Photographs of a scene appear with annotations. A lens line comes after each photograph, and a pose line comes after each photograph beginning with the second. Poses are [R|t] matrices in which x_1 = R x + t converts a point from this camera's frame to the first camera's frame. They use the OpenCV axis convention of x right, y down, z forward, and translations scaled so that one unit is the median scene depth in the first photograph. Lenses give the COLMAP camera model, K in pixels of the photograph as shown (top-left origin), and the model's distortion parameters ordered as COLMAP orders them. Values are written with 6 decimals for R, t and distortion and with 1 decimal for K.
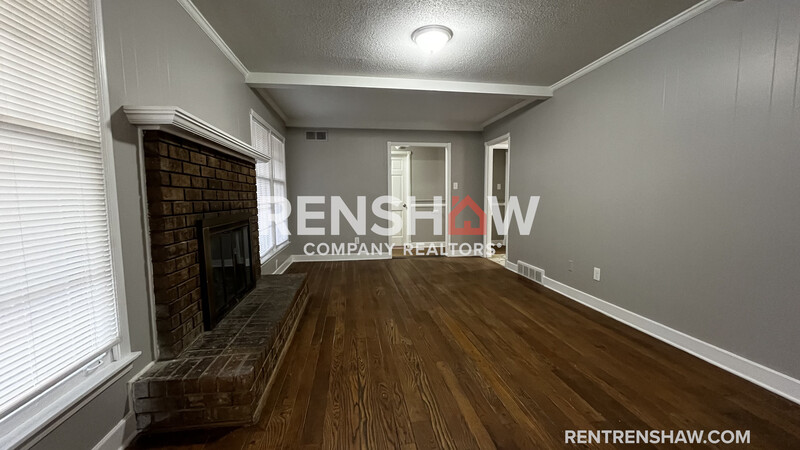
lens RADIAL K [[323.8, 0, 402.0], [0, 323.8, 225.0], [0, 0, 1]] dist [-0.000080, 0.000102]
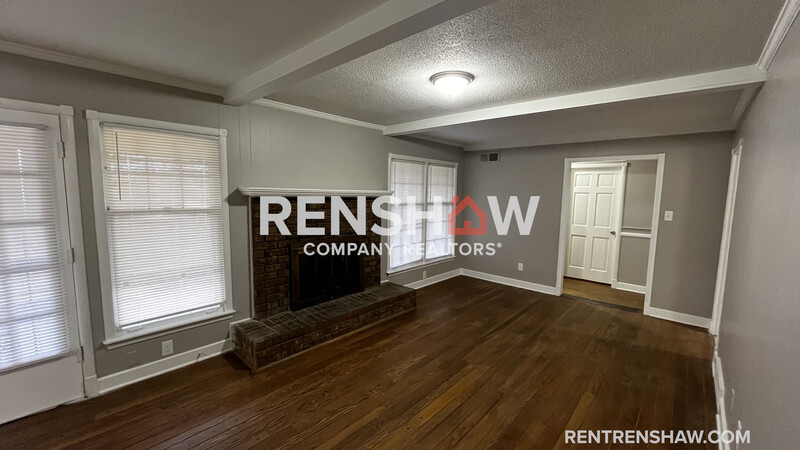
lens RADIAL K [[323.8, 0, 394.8], [0, 323.8, 227.1], [0, 0, 1]] dist [-0.000080, 0.000102]
pose [[0.622693, 0.103515, -0.775589, 0.849385], [-0.091219, 0.994056, 0.059437, -0.215064], [0.777131, 0.033737, 0.628434, 0.323181]]
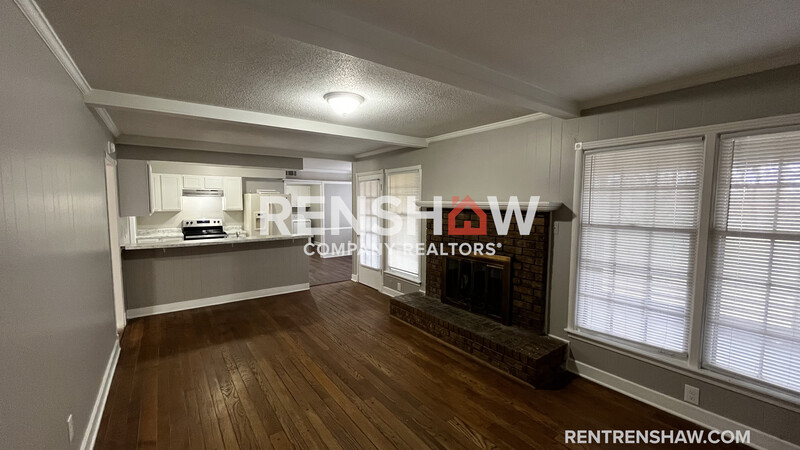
lens RADIAL K [[323.8, 0, 398.5], [0, 323.8, 226.8], [0, 0, 1]] dist [-0.000080, 0.000102]
pose [[-0.887749, 0.042398, -0.458370, 0.473061], [-0.036703, 0.986060, 0.162293, -0.393257], [0.458862, 0.160899, -0.873818, 2.272609]]
